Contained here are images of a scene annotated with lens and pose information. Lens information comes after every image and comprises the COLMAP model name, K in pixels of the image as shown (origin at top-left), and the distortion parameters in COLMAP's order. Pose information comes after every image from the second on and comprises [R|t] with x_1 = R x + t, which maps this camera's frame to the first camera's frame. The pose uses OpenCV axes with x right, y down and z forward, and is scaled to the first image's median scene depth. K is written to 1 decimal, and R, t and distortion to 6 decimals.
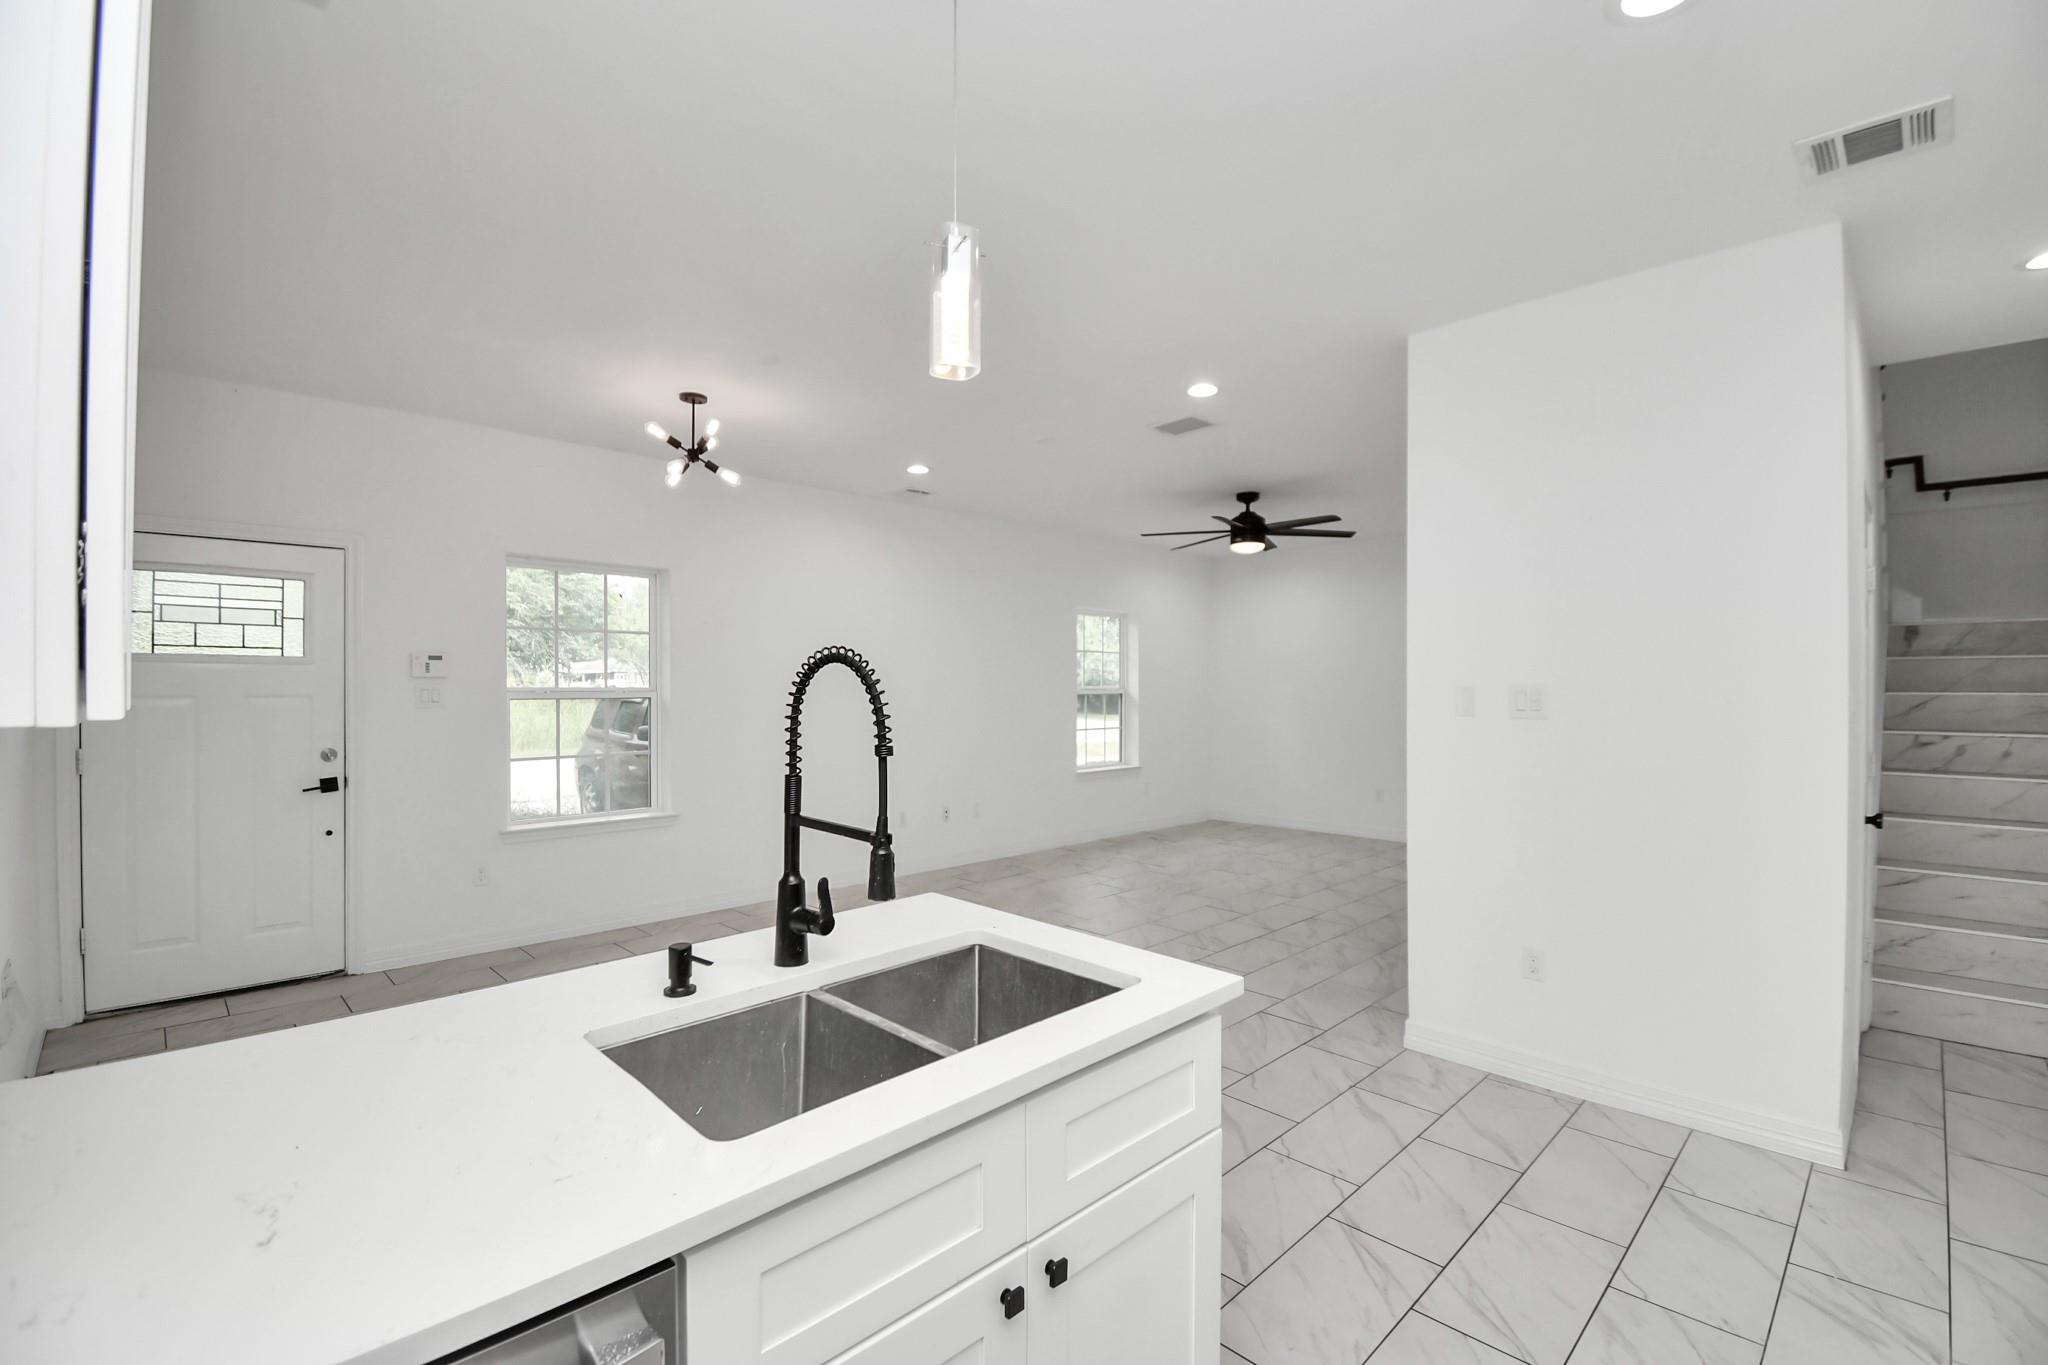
lens RADIAL K [[908.6, 0, 1017.3], [0, 908.6, 682.9], [0, 0, 1]] dist [0.003430, -0.014871]
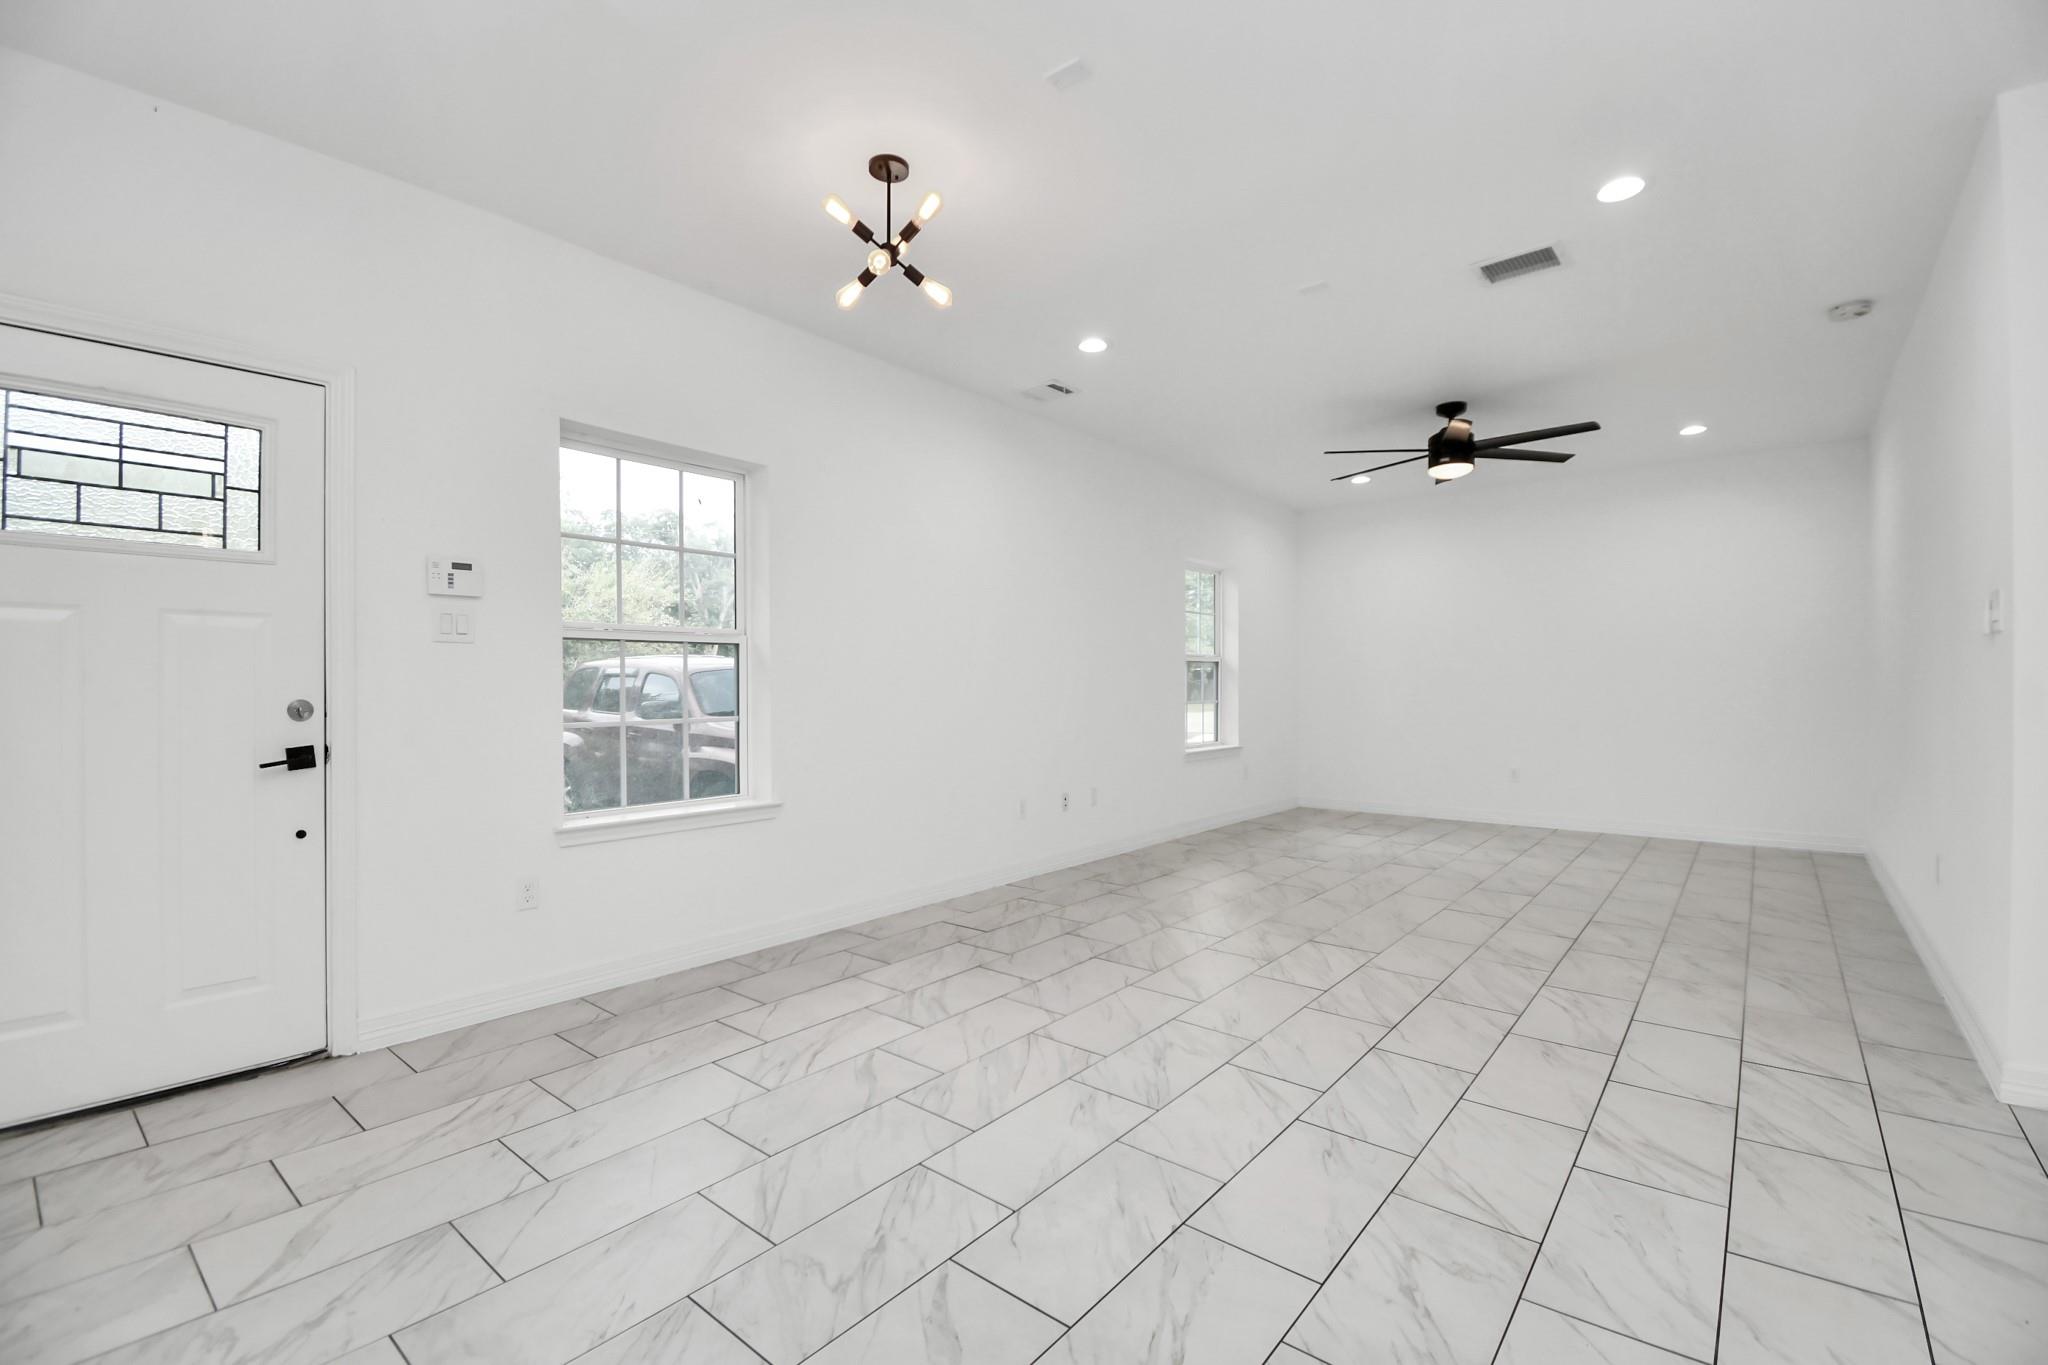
lens RADIAL K [[908.6, 0, 1017.3], [0, 908.6, 682.9], [0, 0, 1]] dist [0.003430, -0.014871]
pose [[0.995689, -0.002966, 0.092705, -0.319081], [0.002849, 0.999995, 0.001391, 0.060547], [-0.092709, -0.001121, 0.995693, 0.323834]]
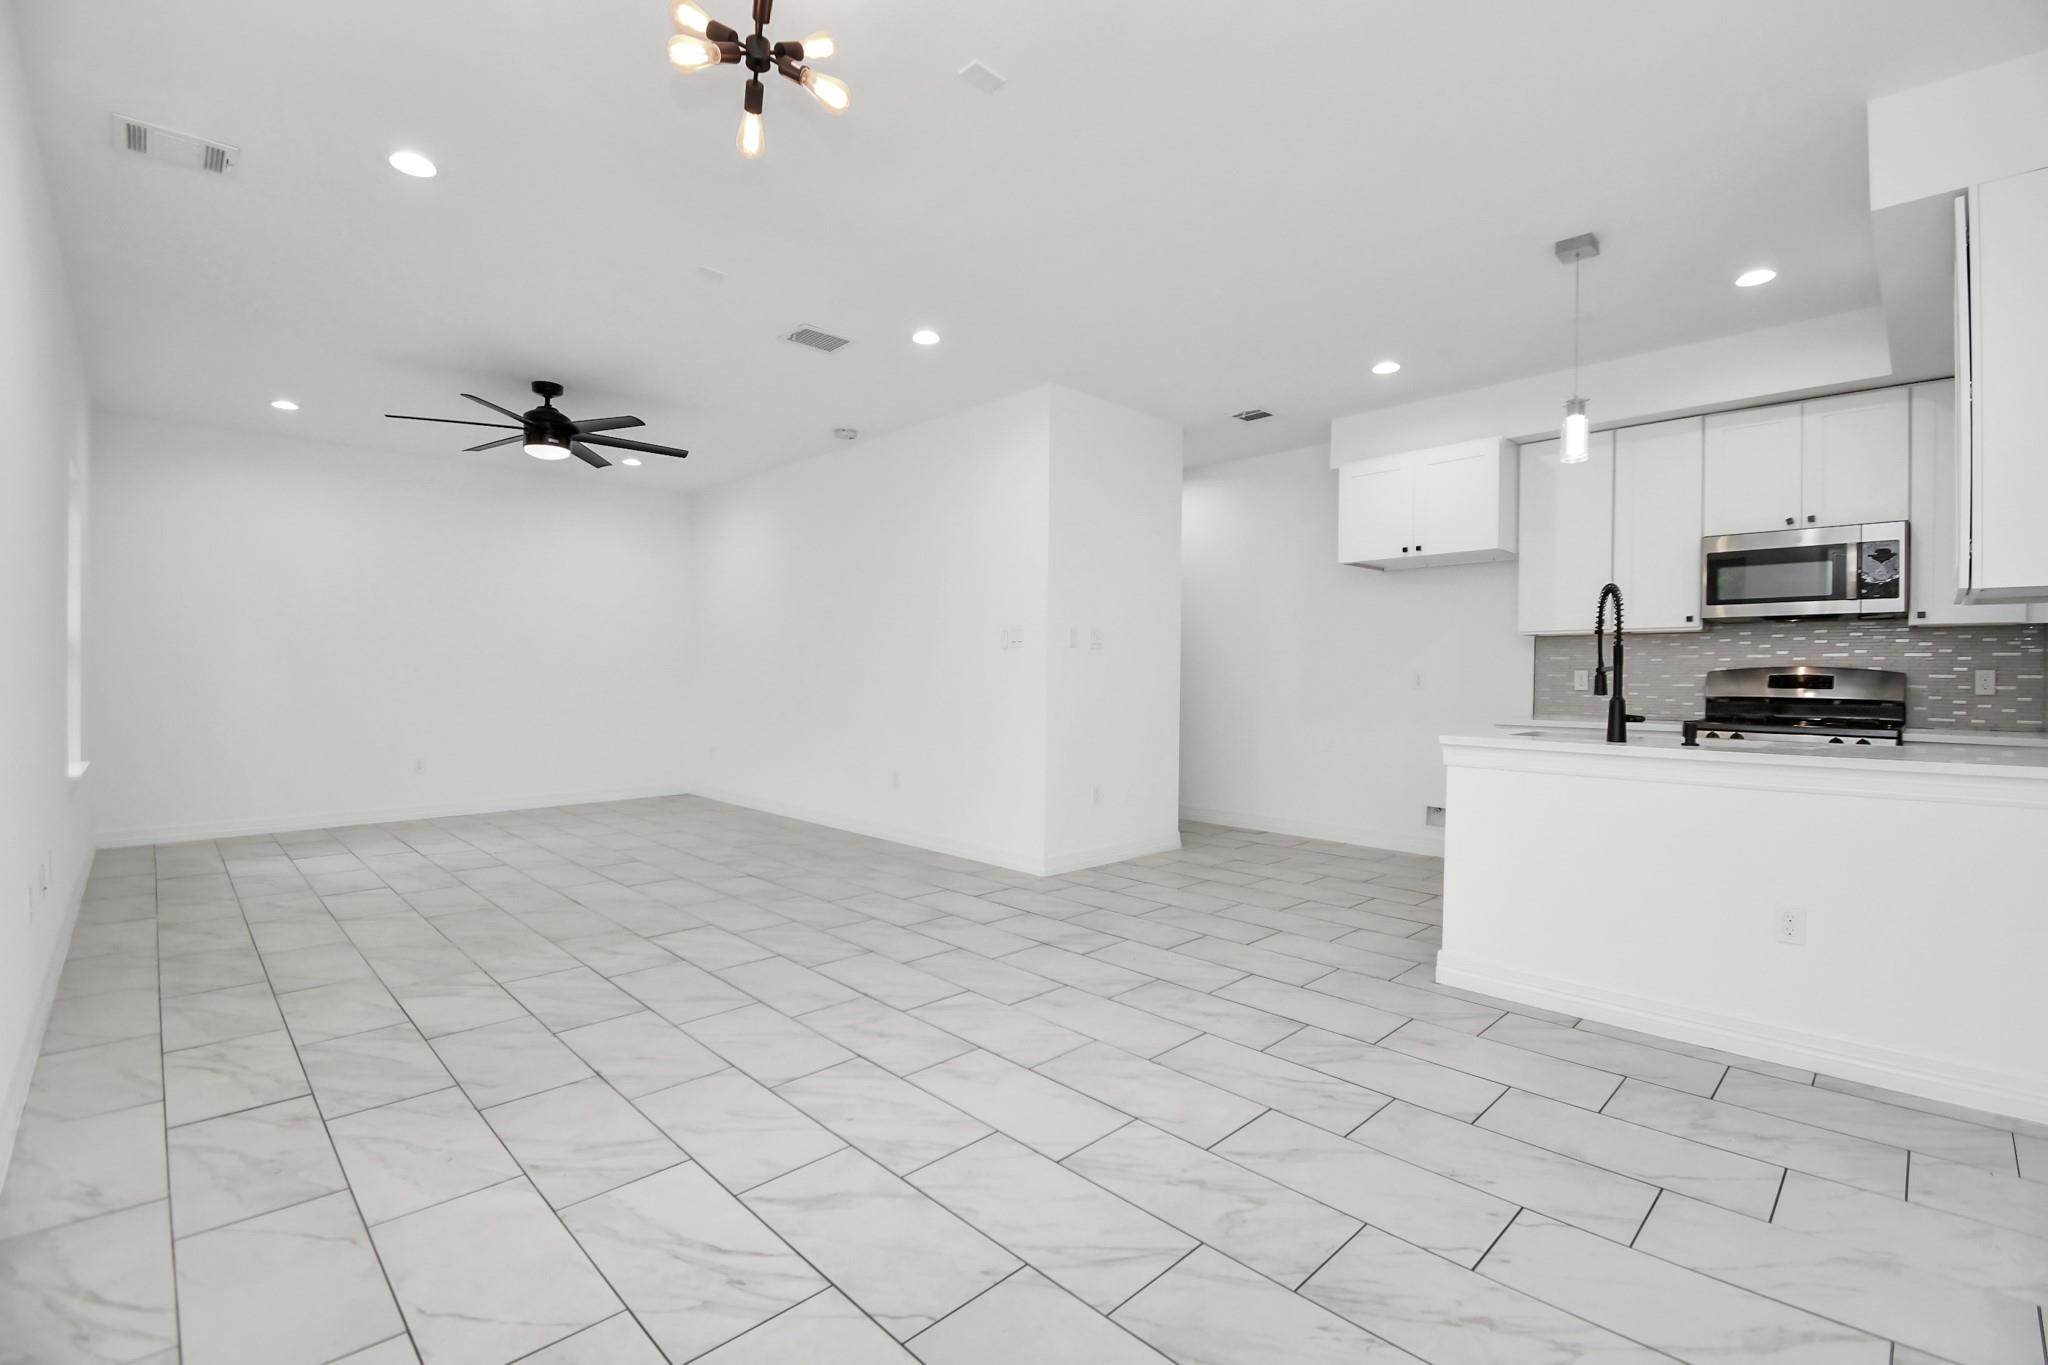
lens RADIAL K [[908.6, 0, 1017.3], [0, 908.6, 682.9], [0, 0, 1]] dist [0.003430, -0.014871]
pose [[-0.006172, -0.011610, 0.999914, -0.828543], [-0.007070, 0.999908, 0.011566, 0.064277], [-0.999956, -0.006998, -0.006254, 0.872393]]
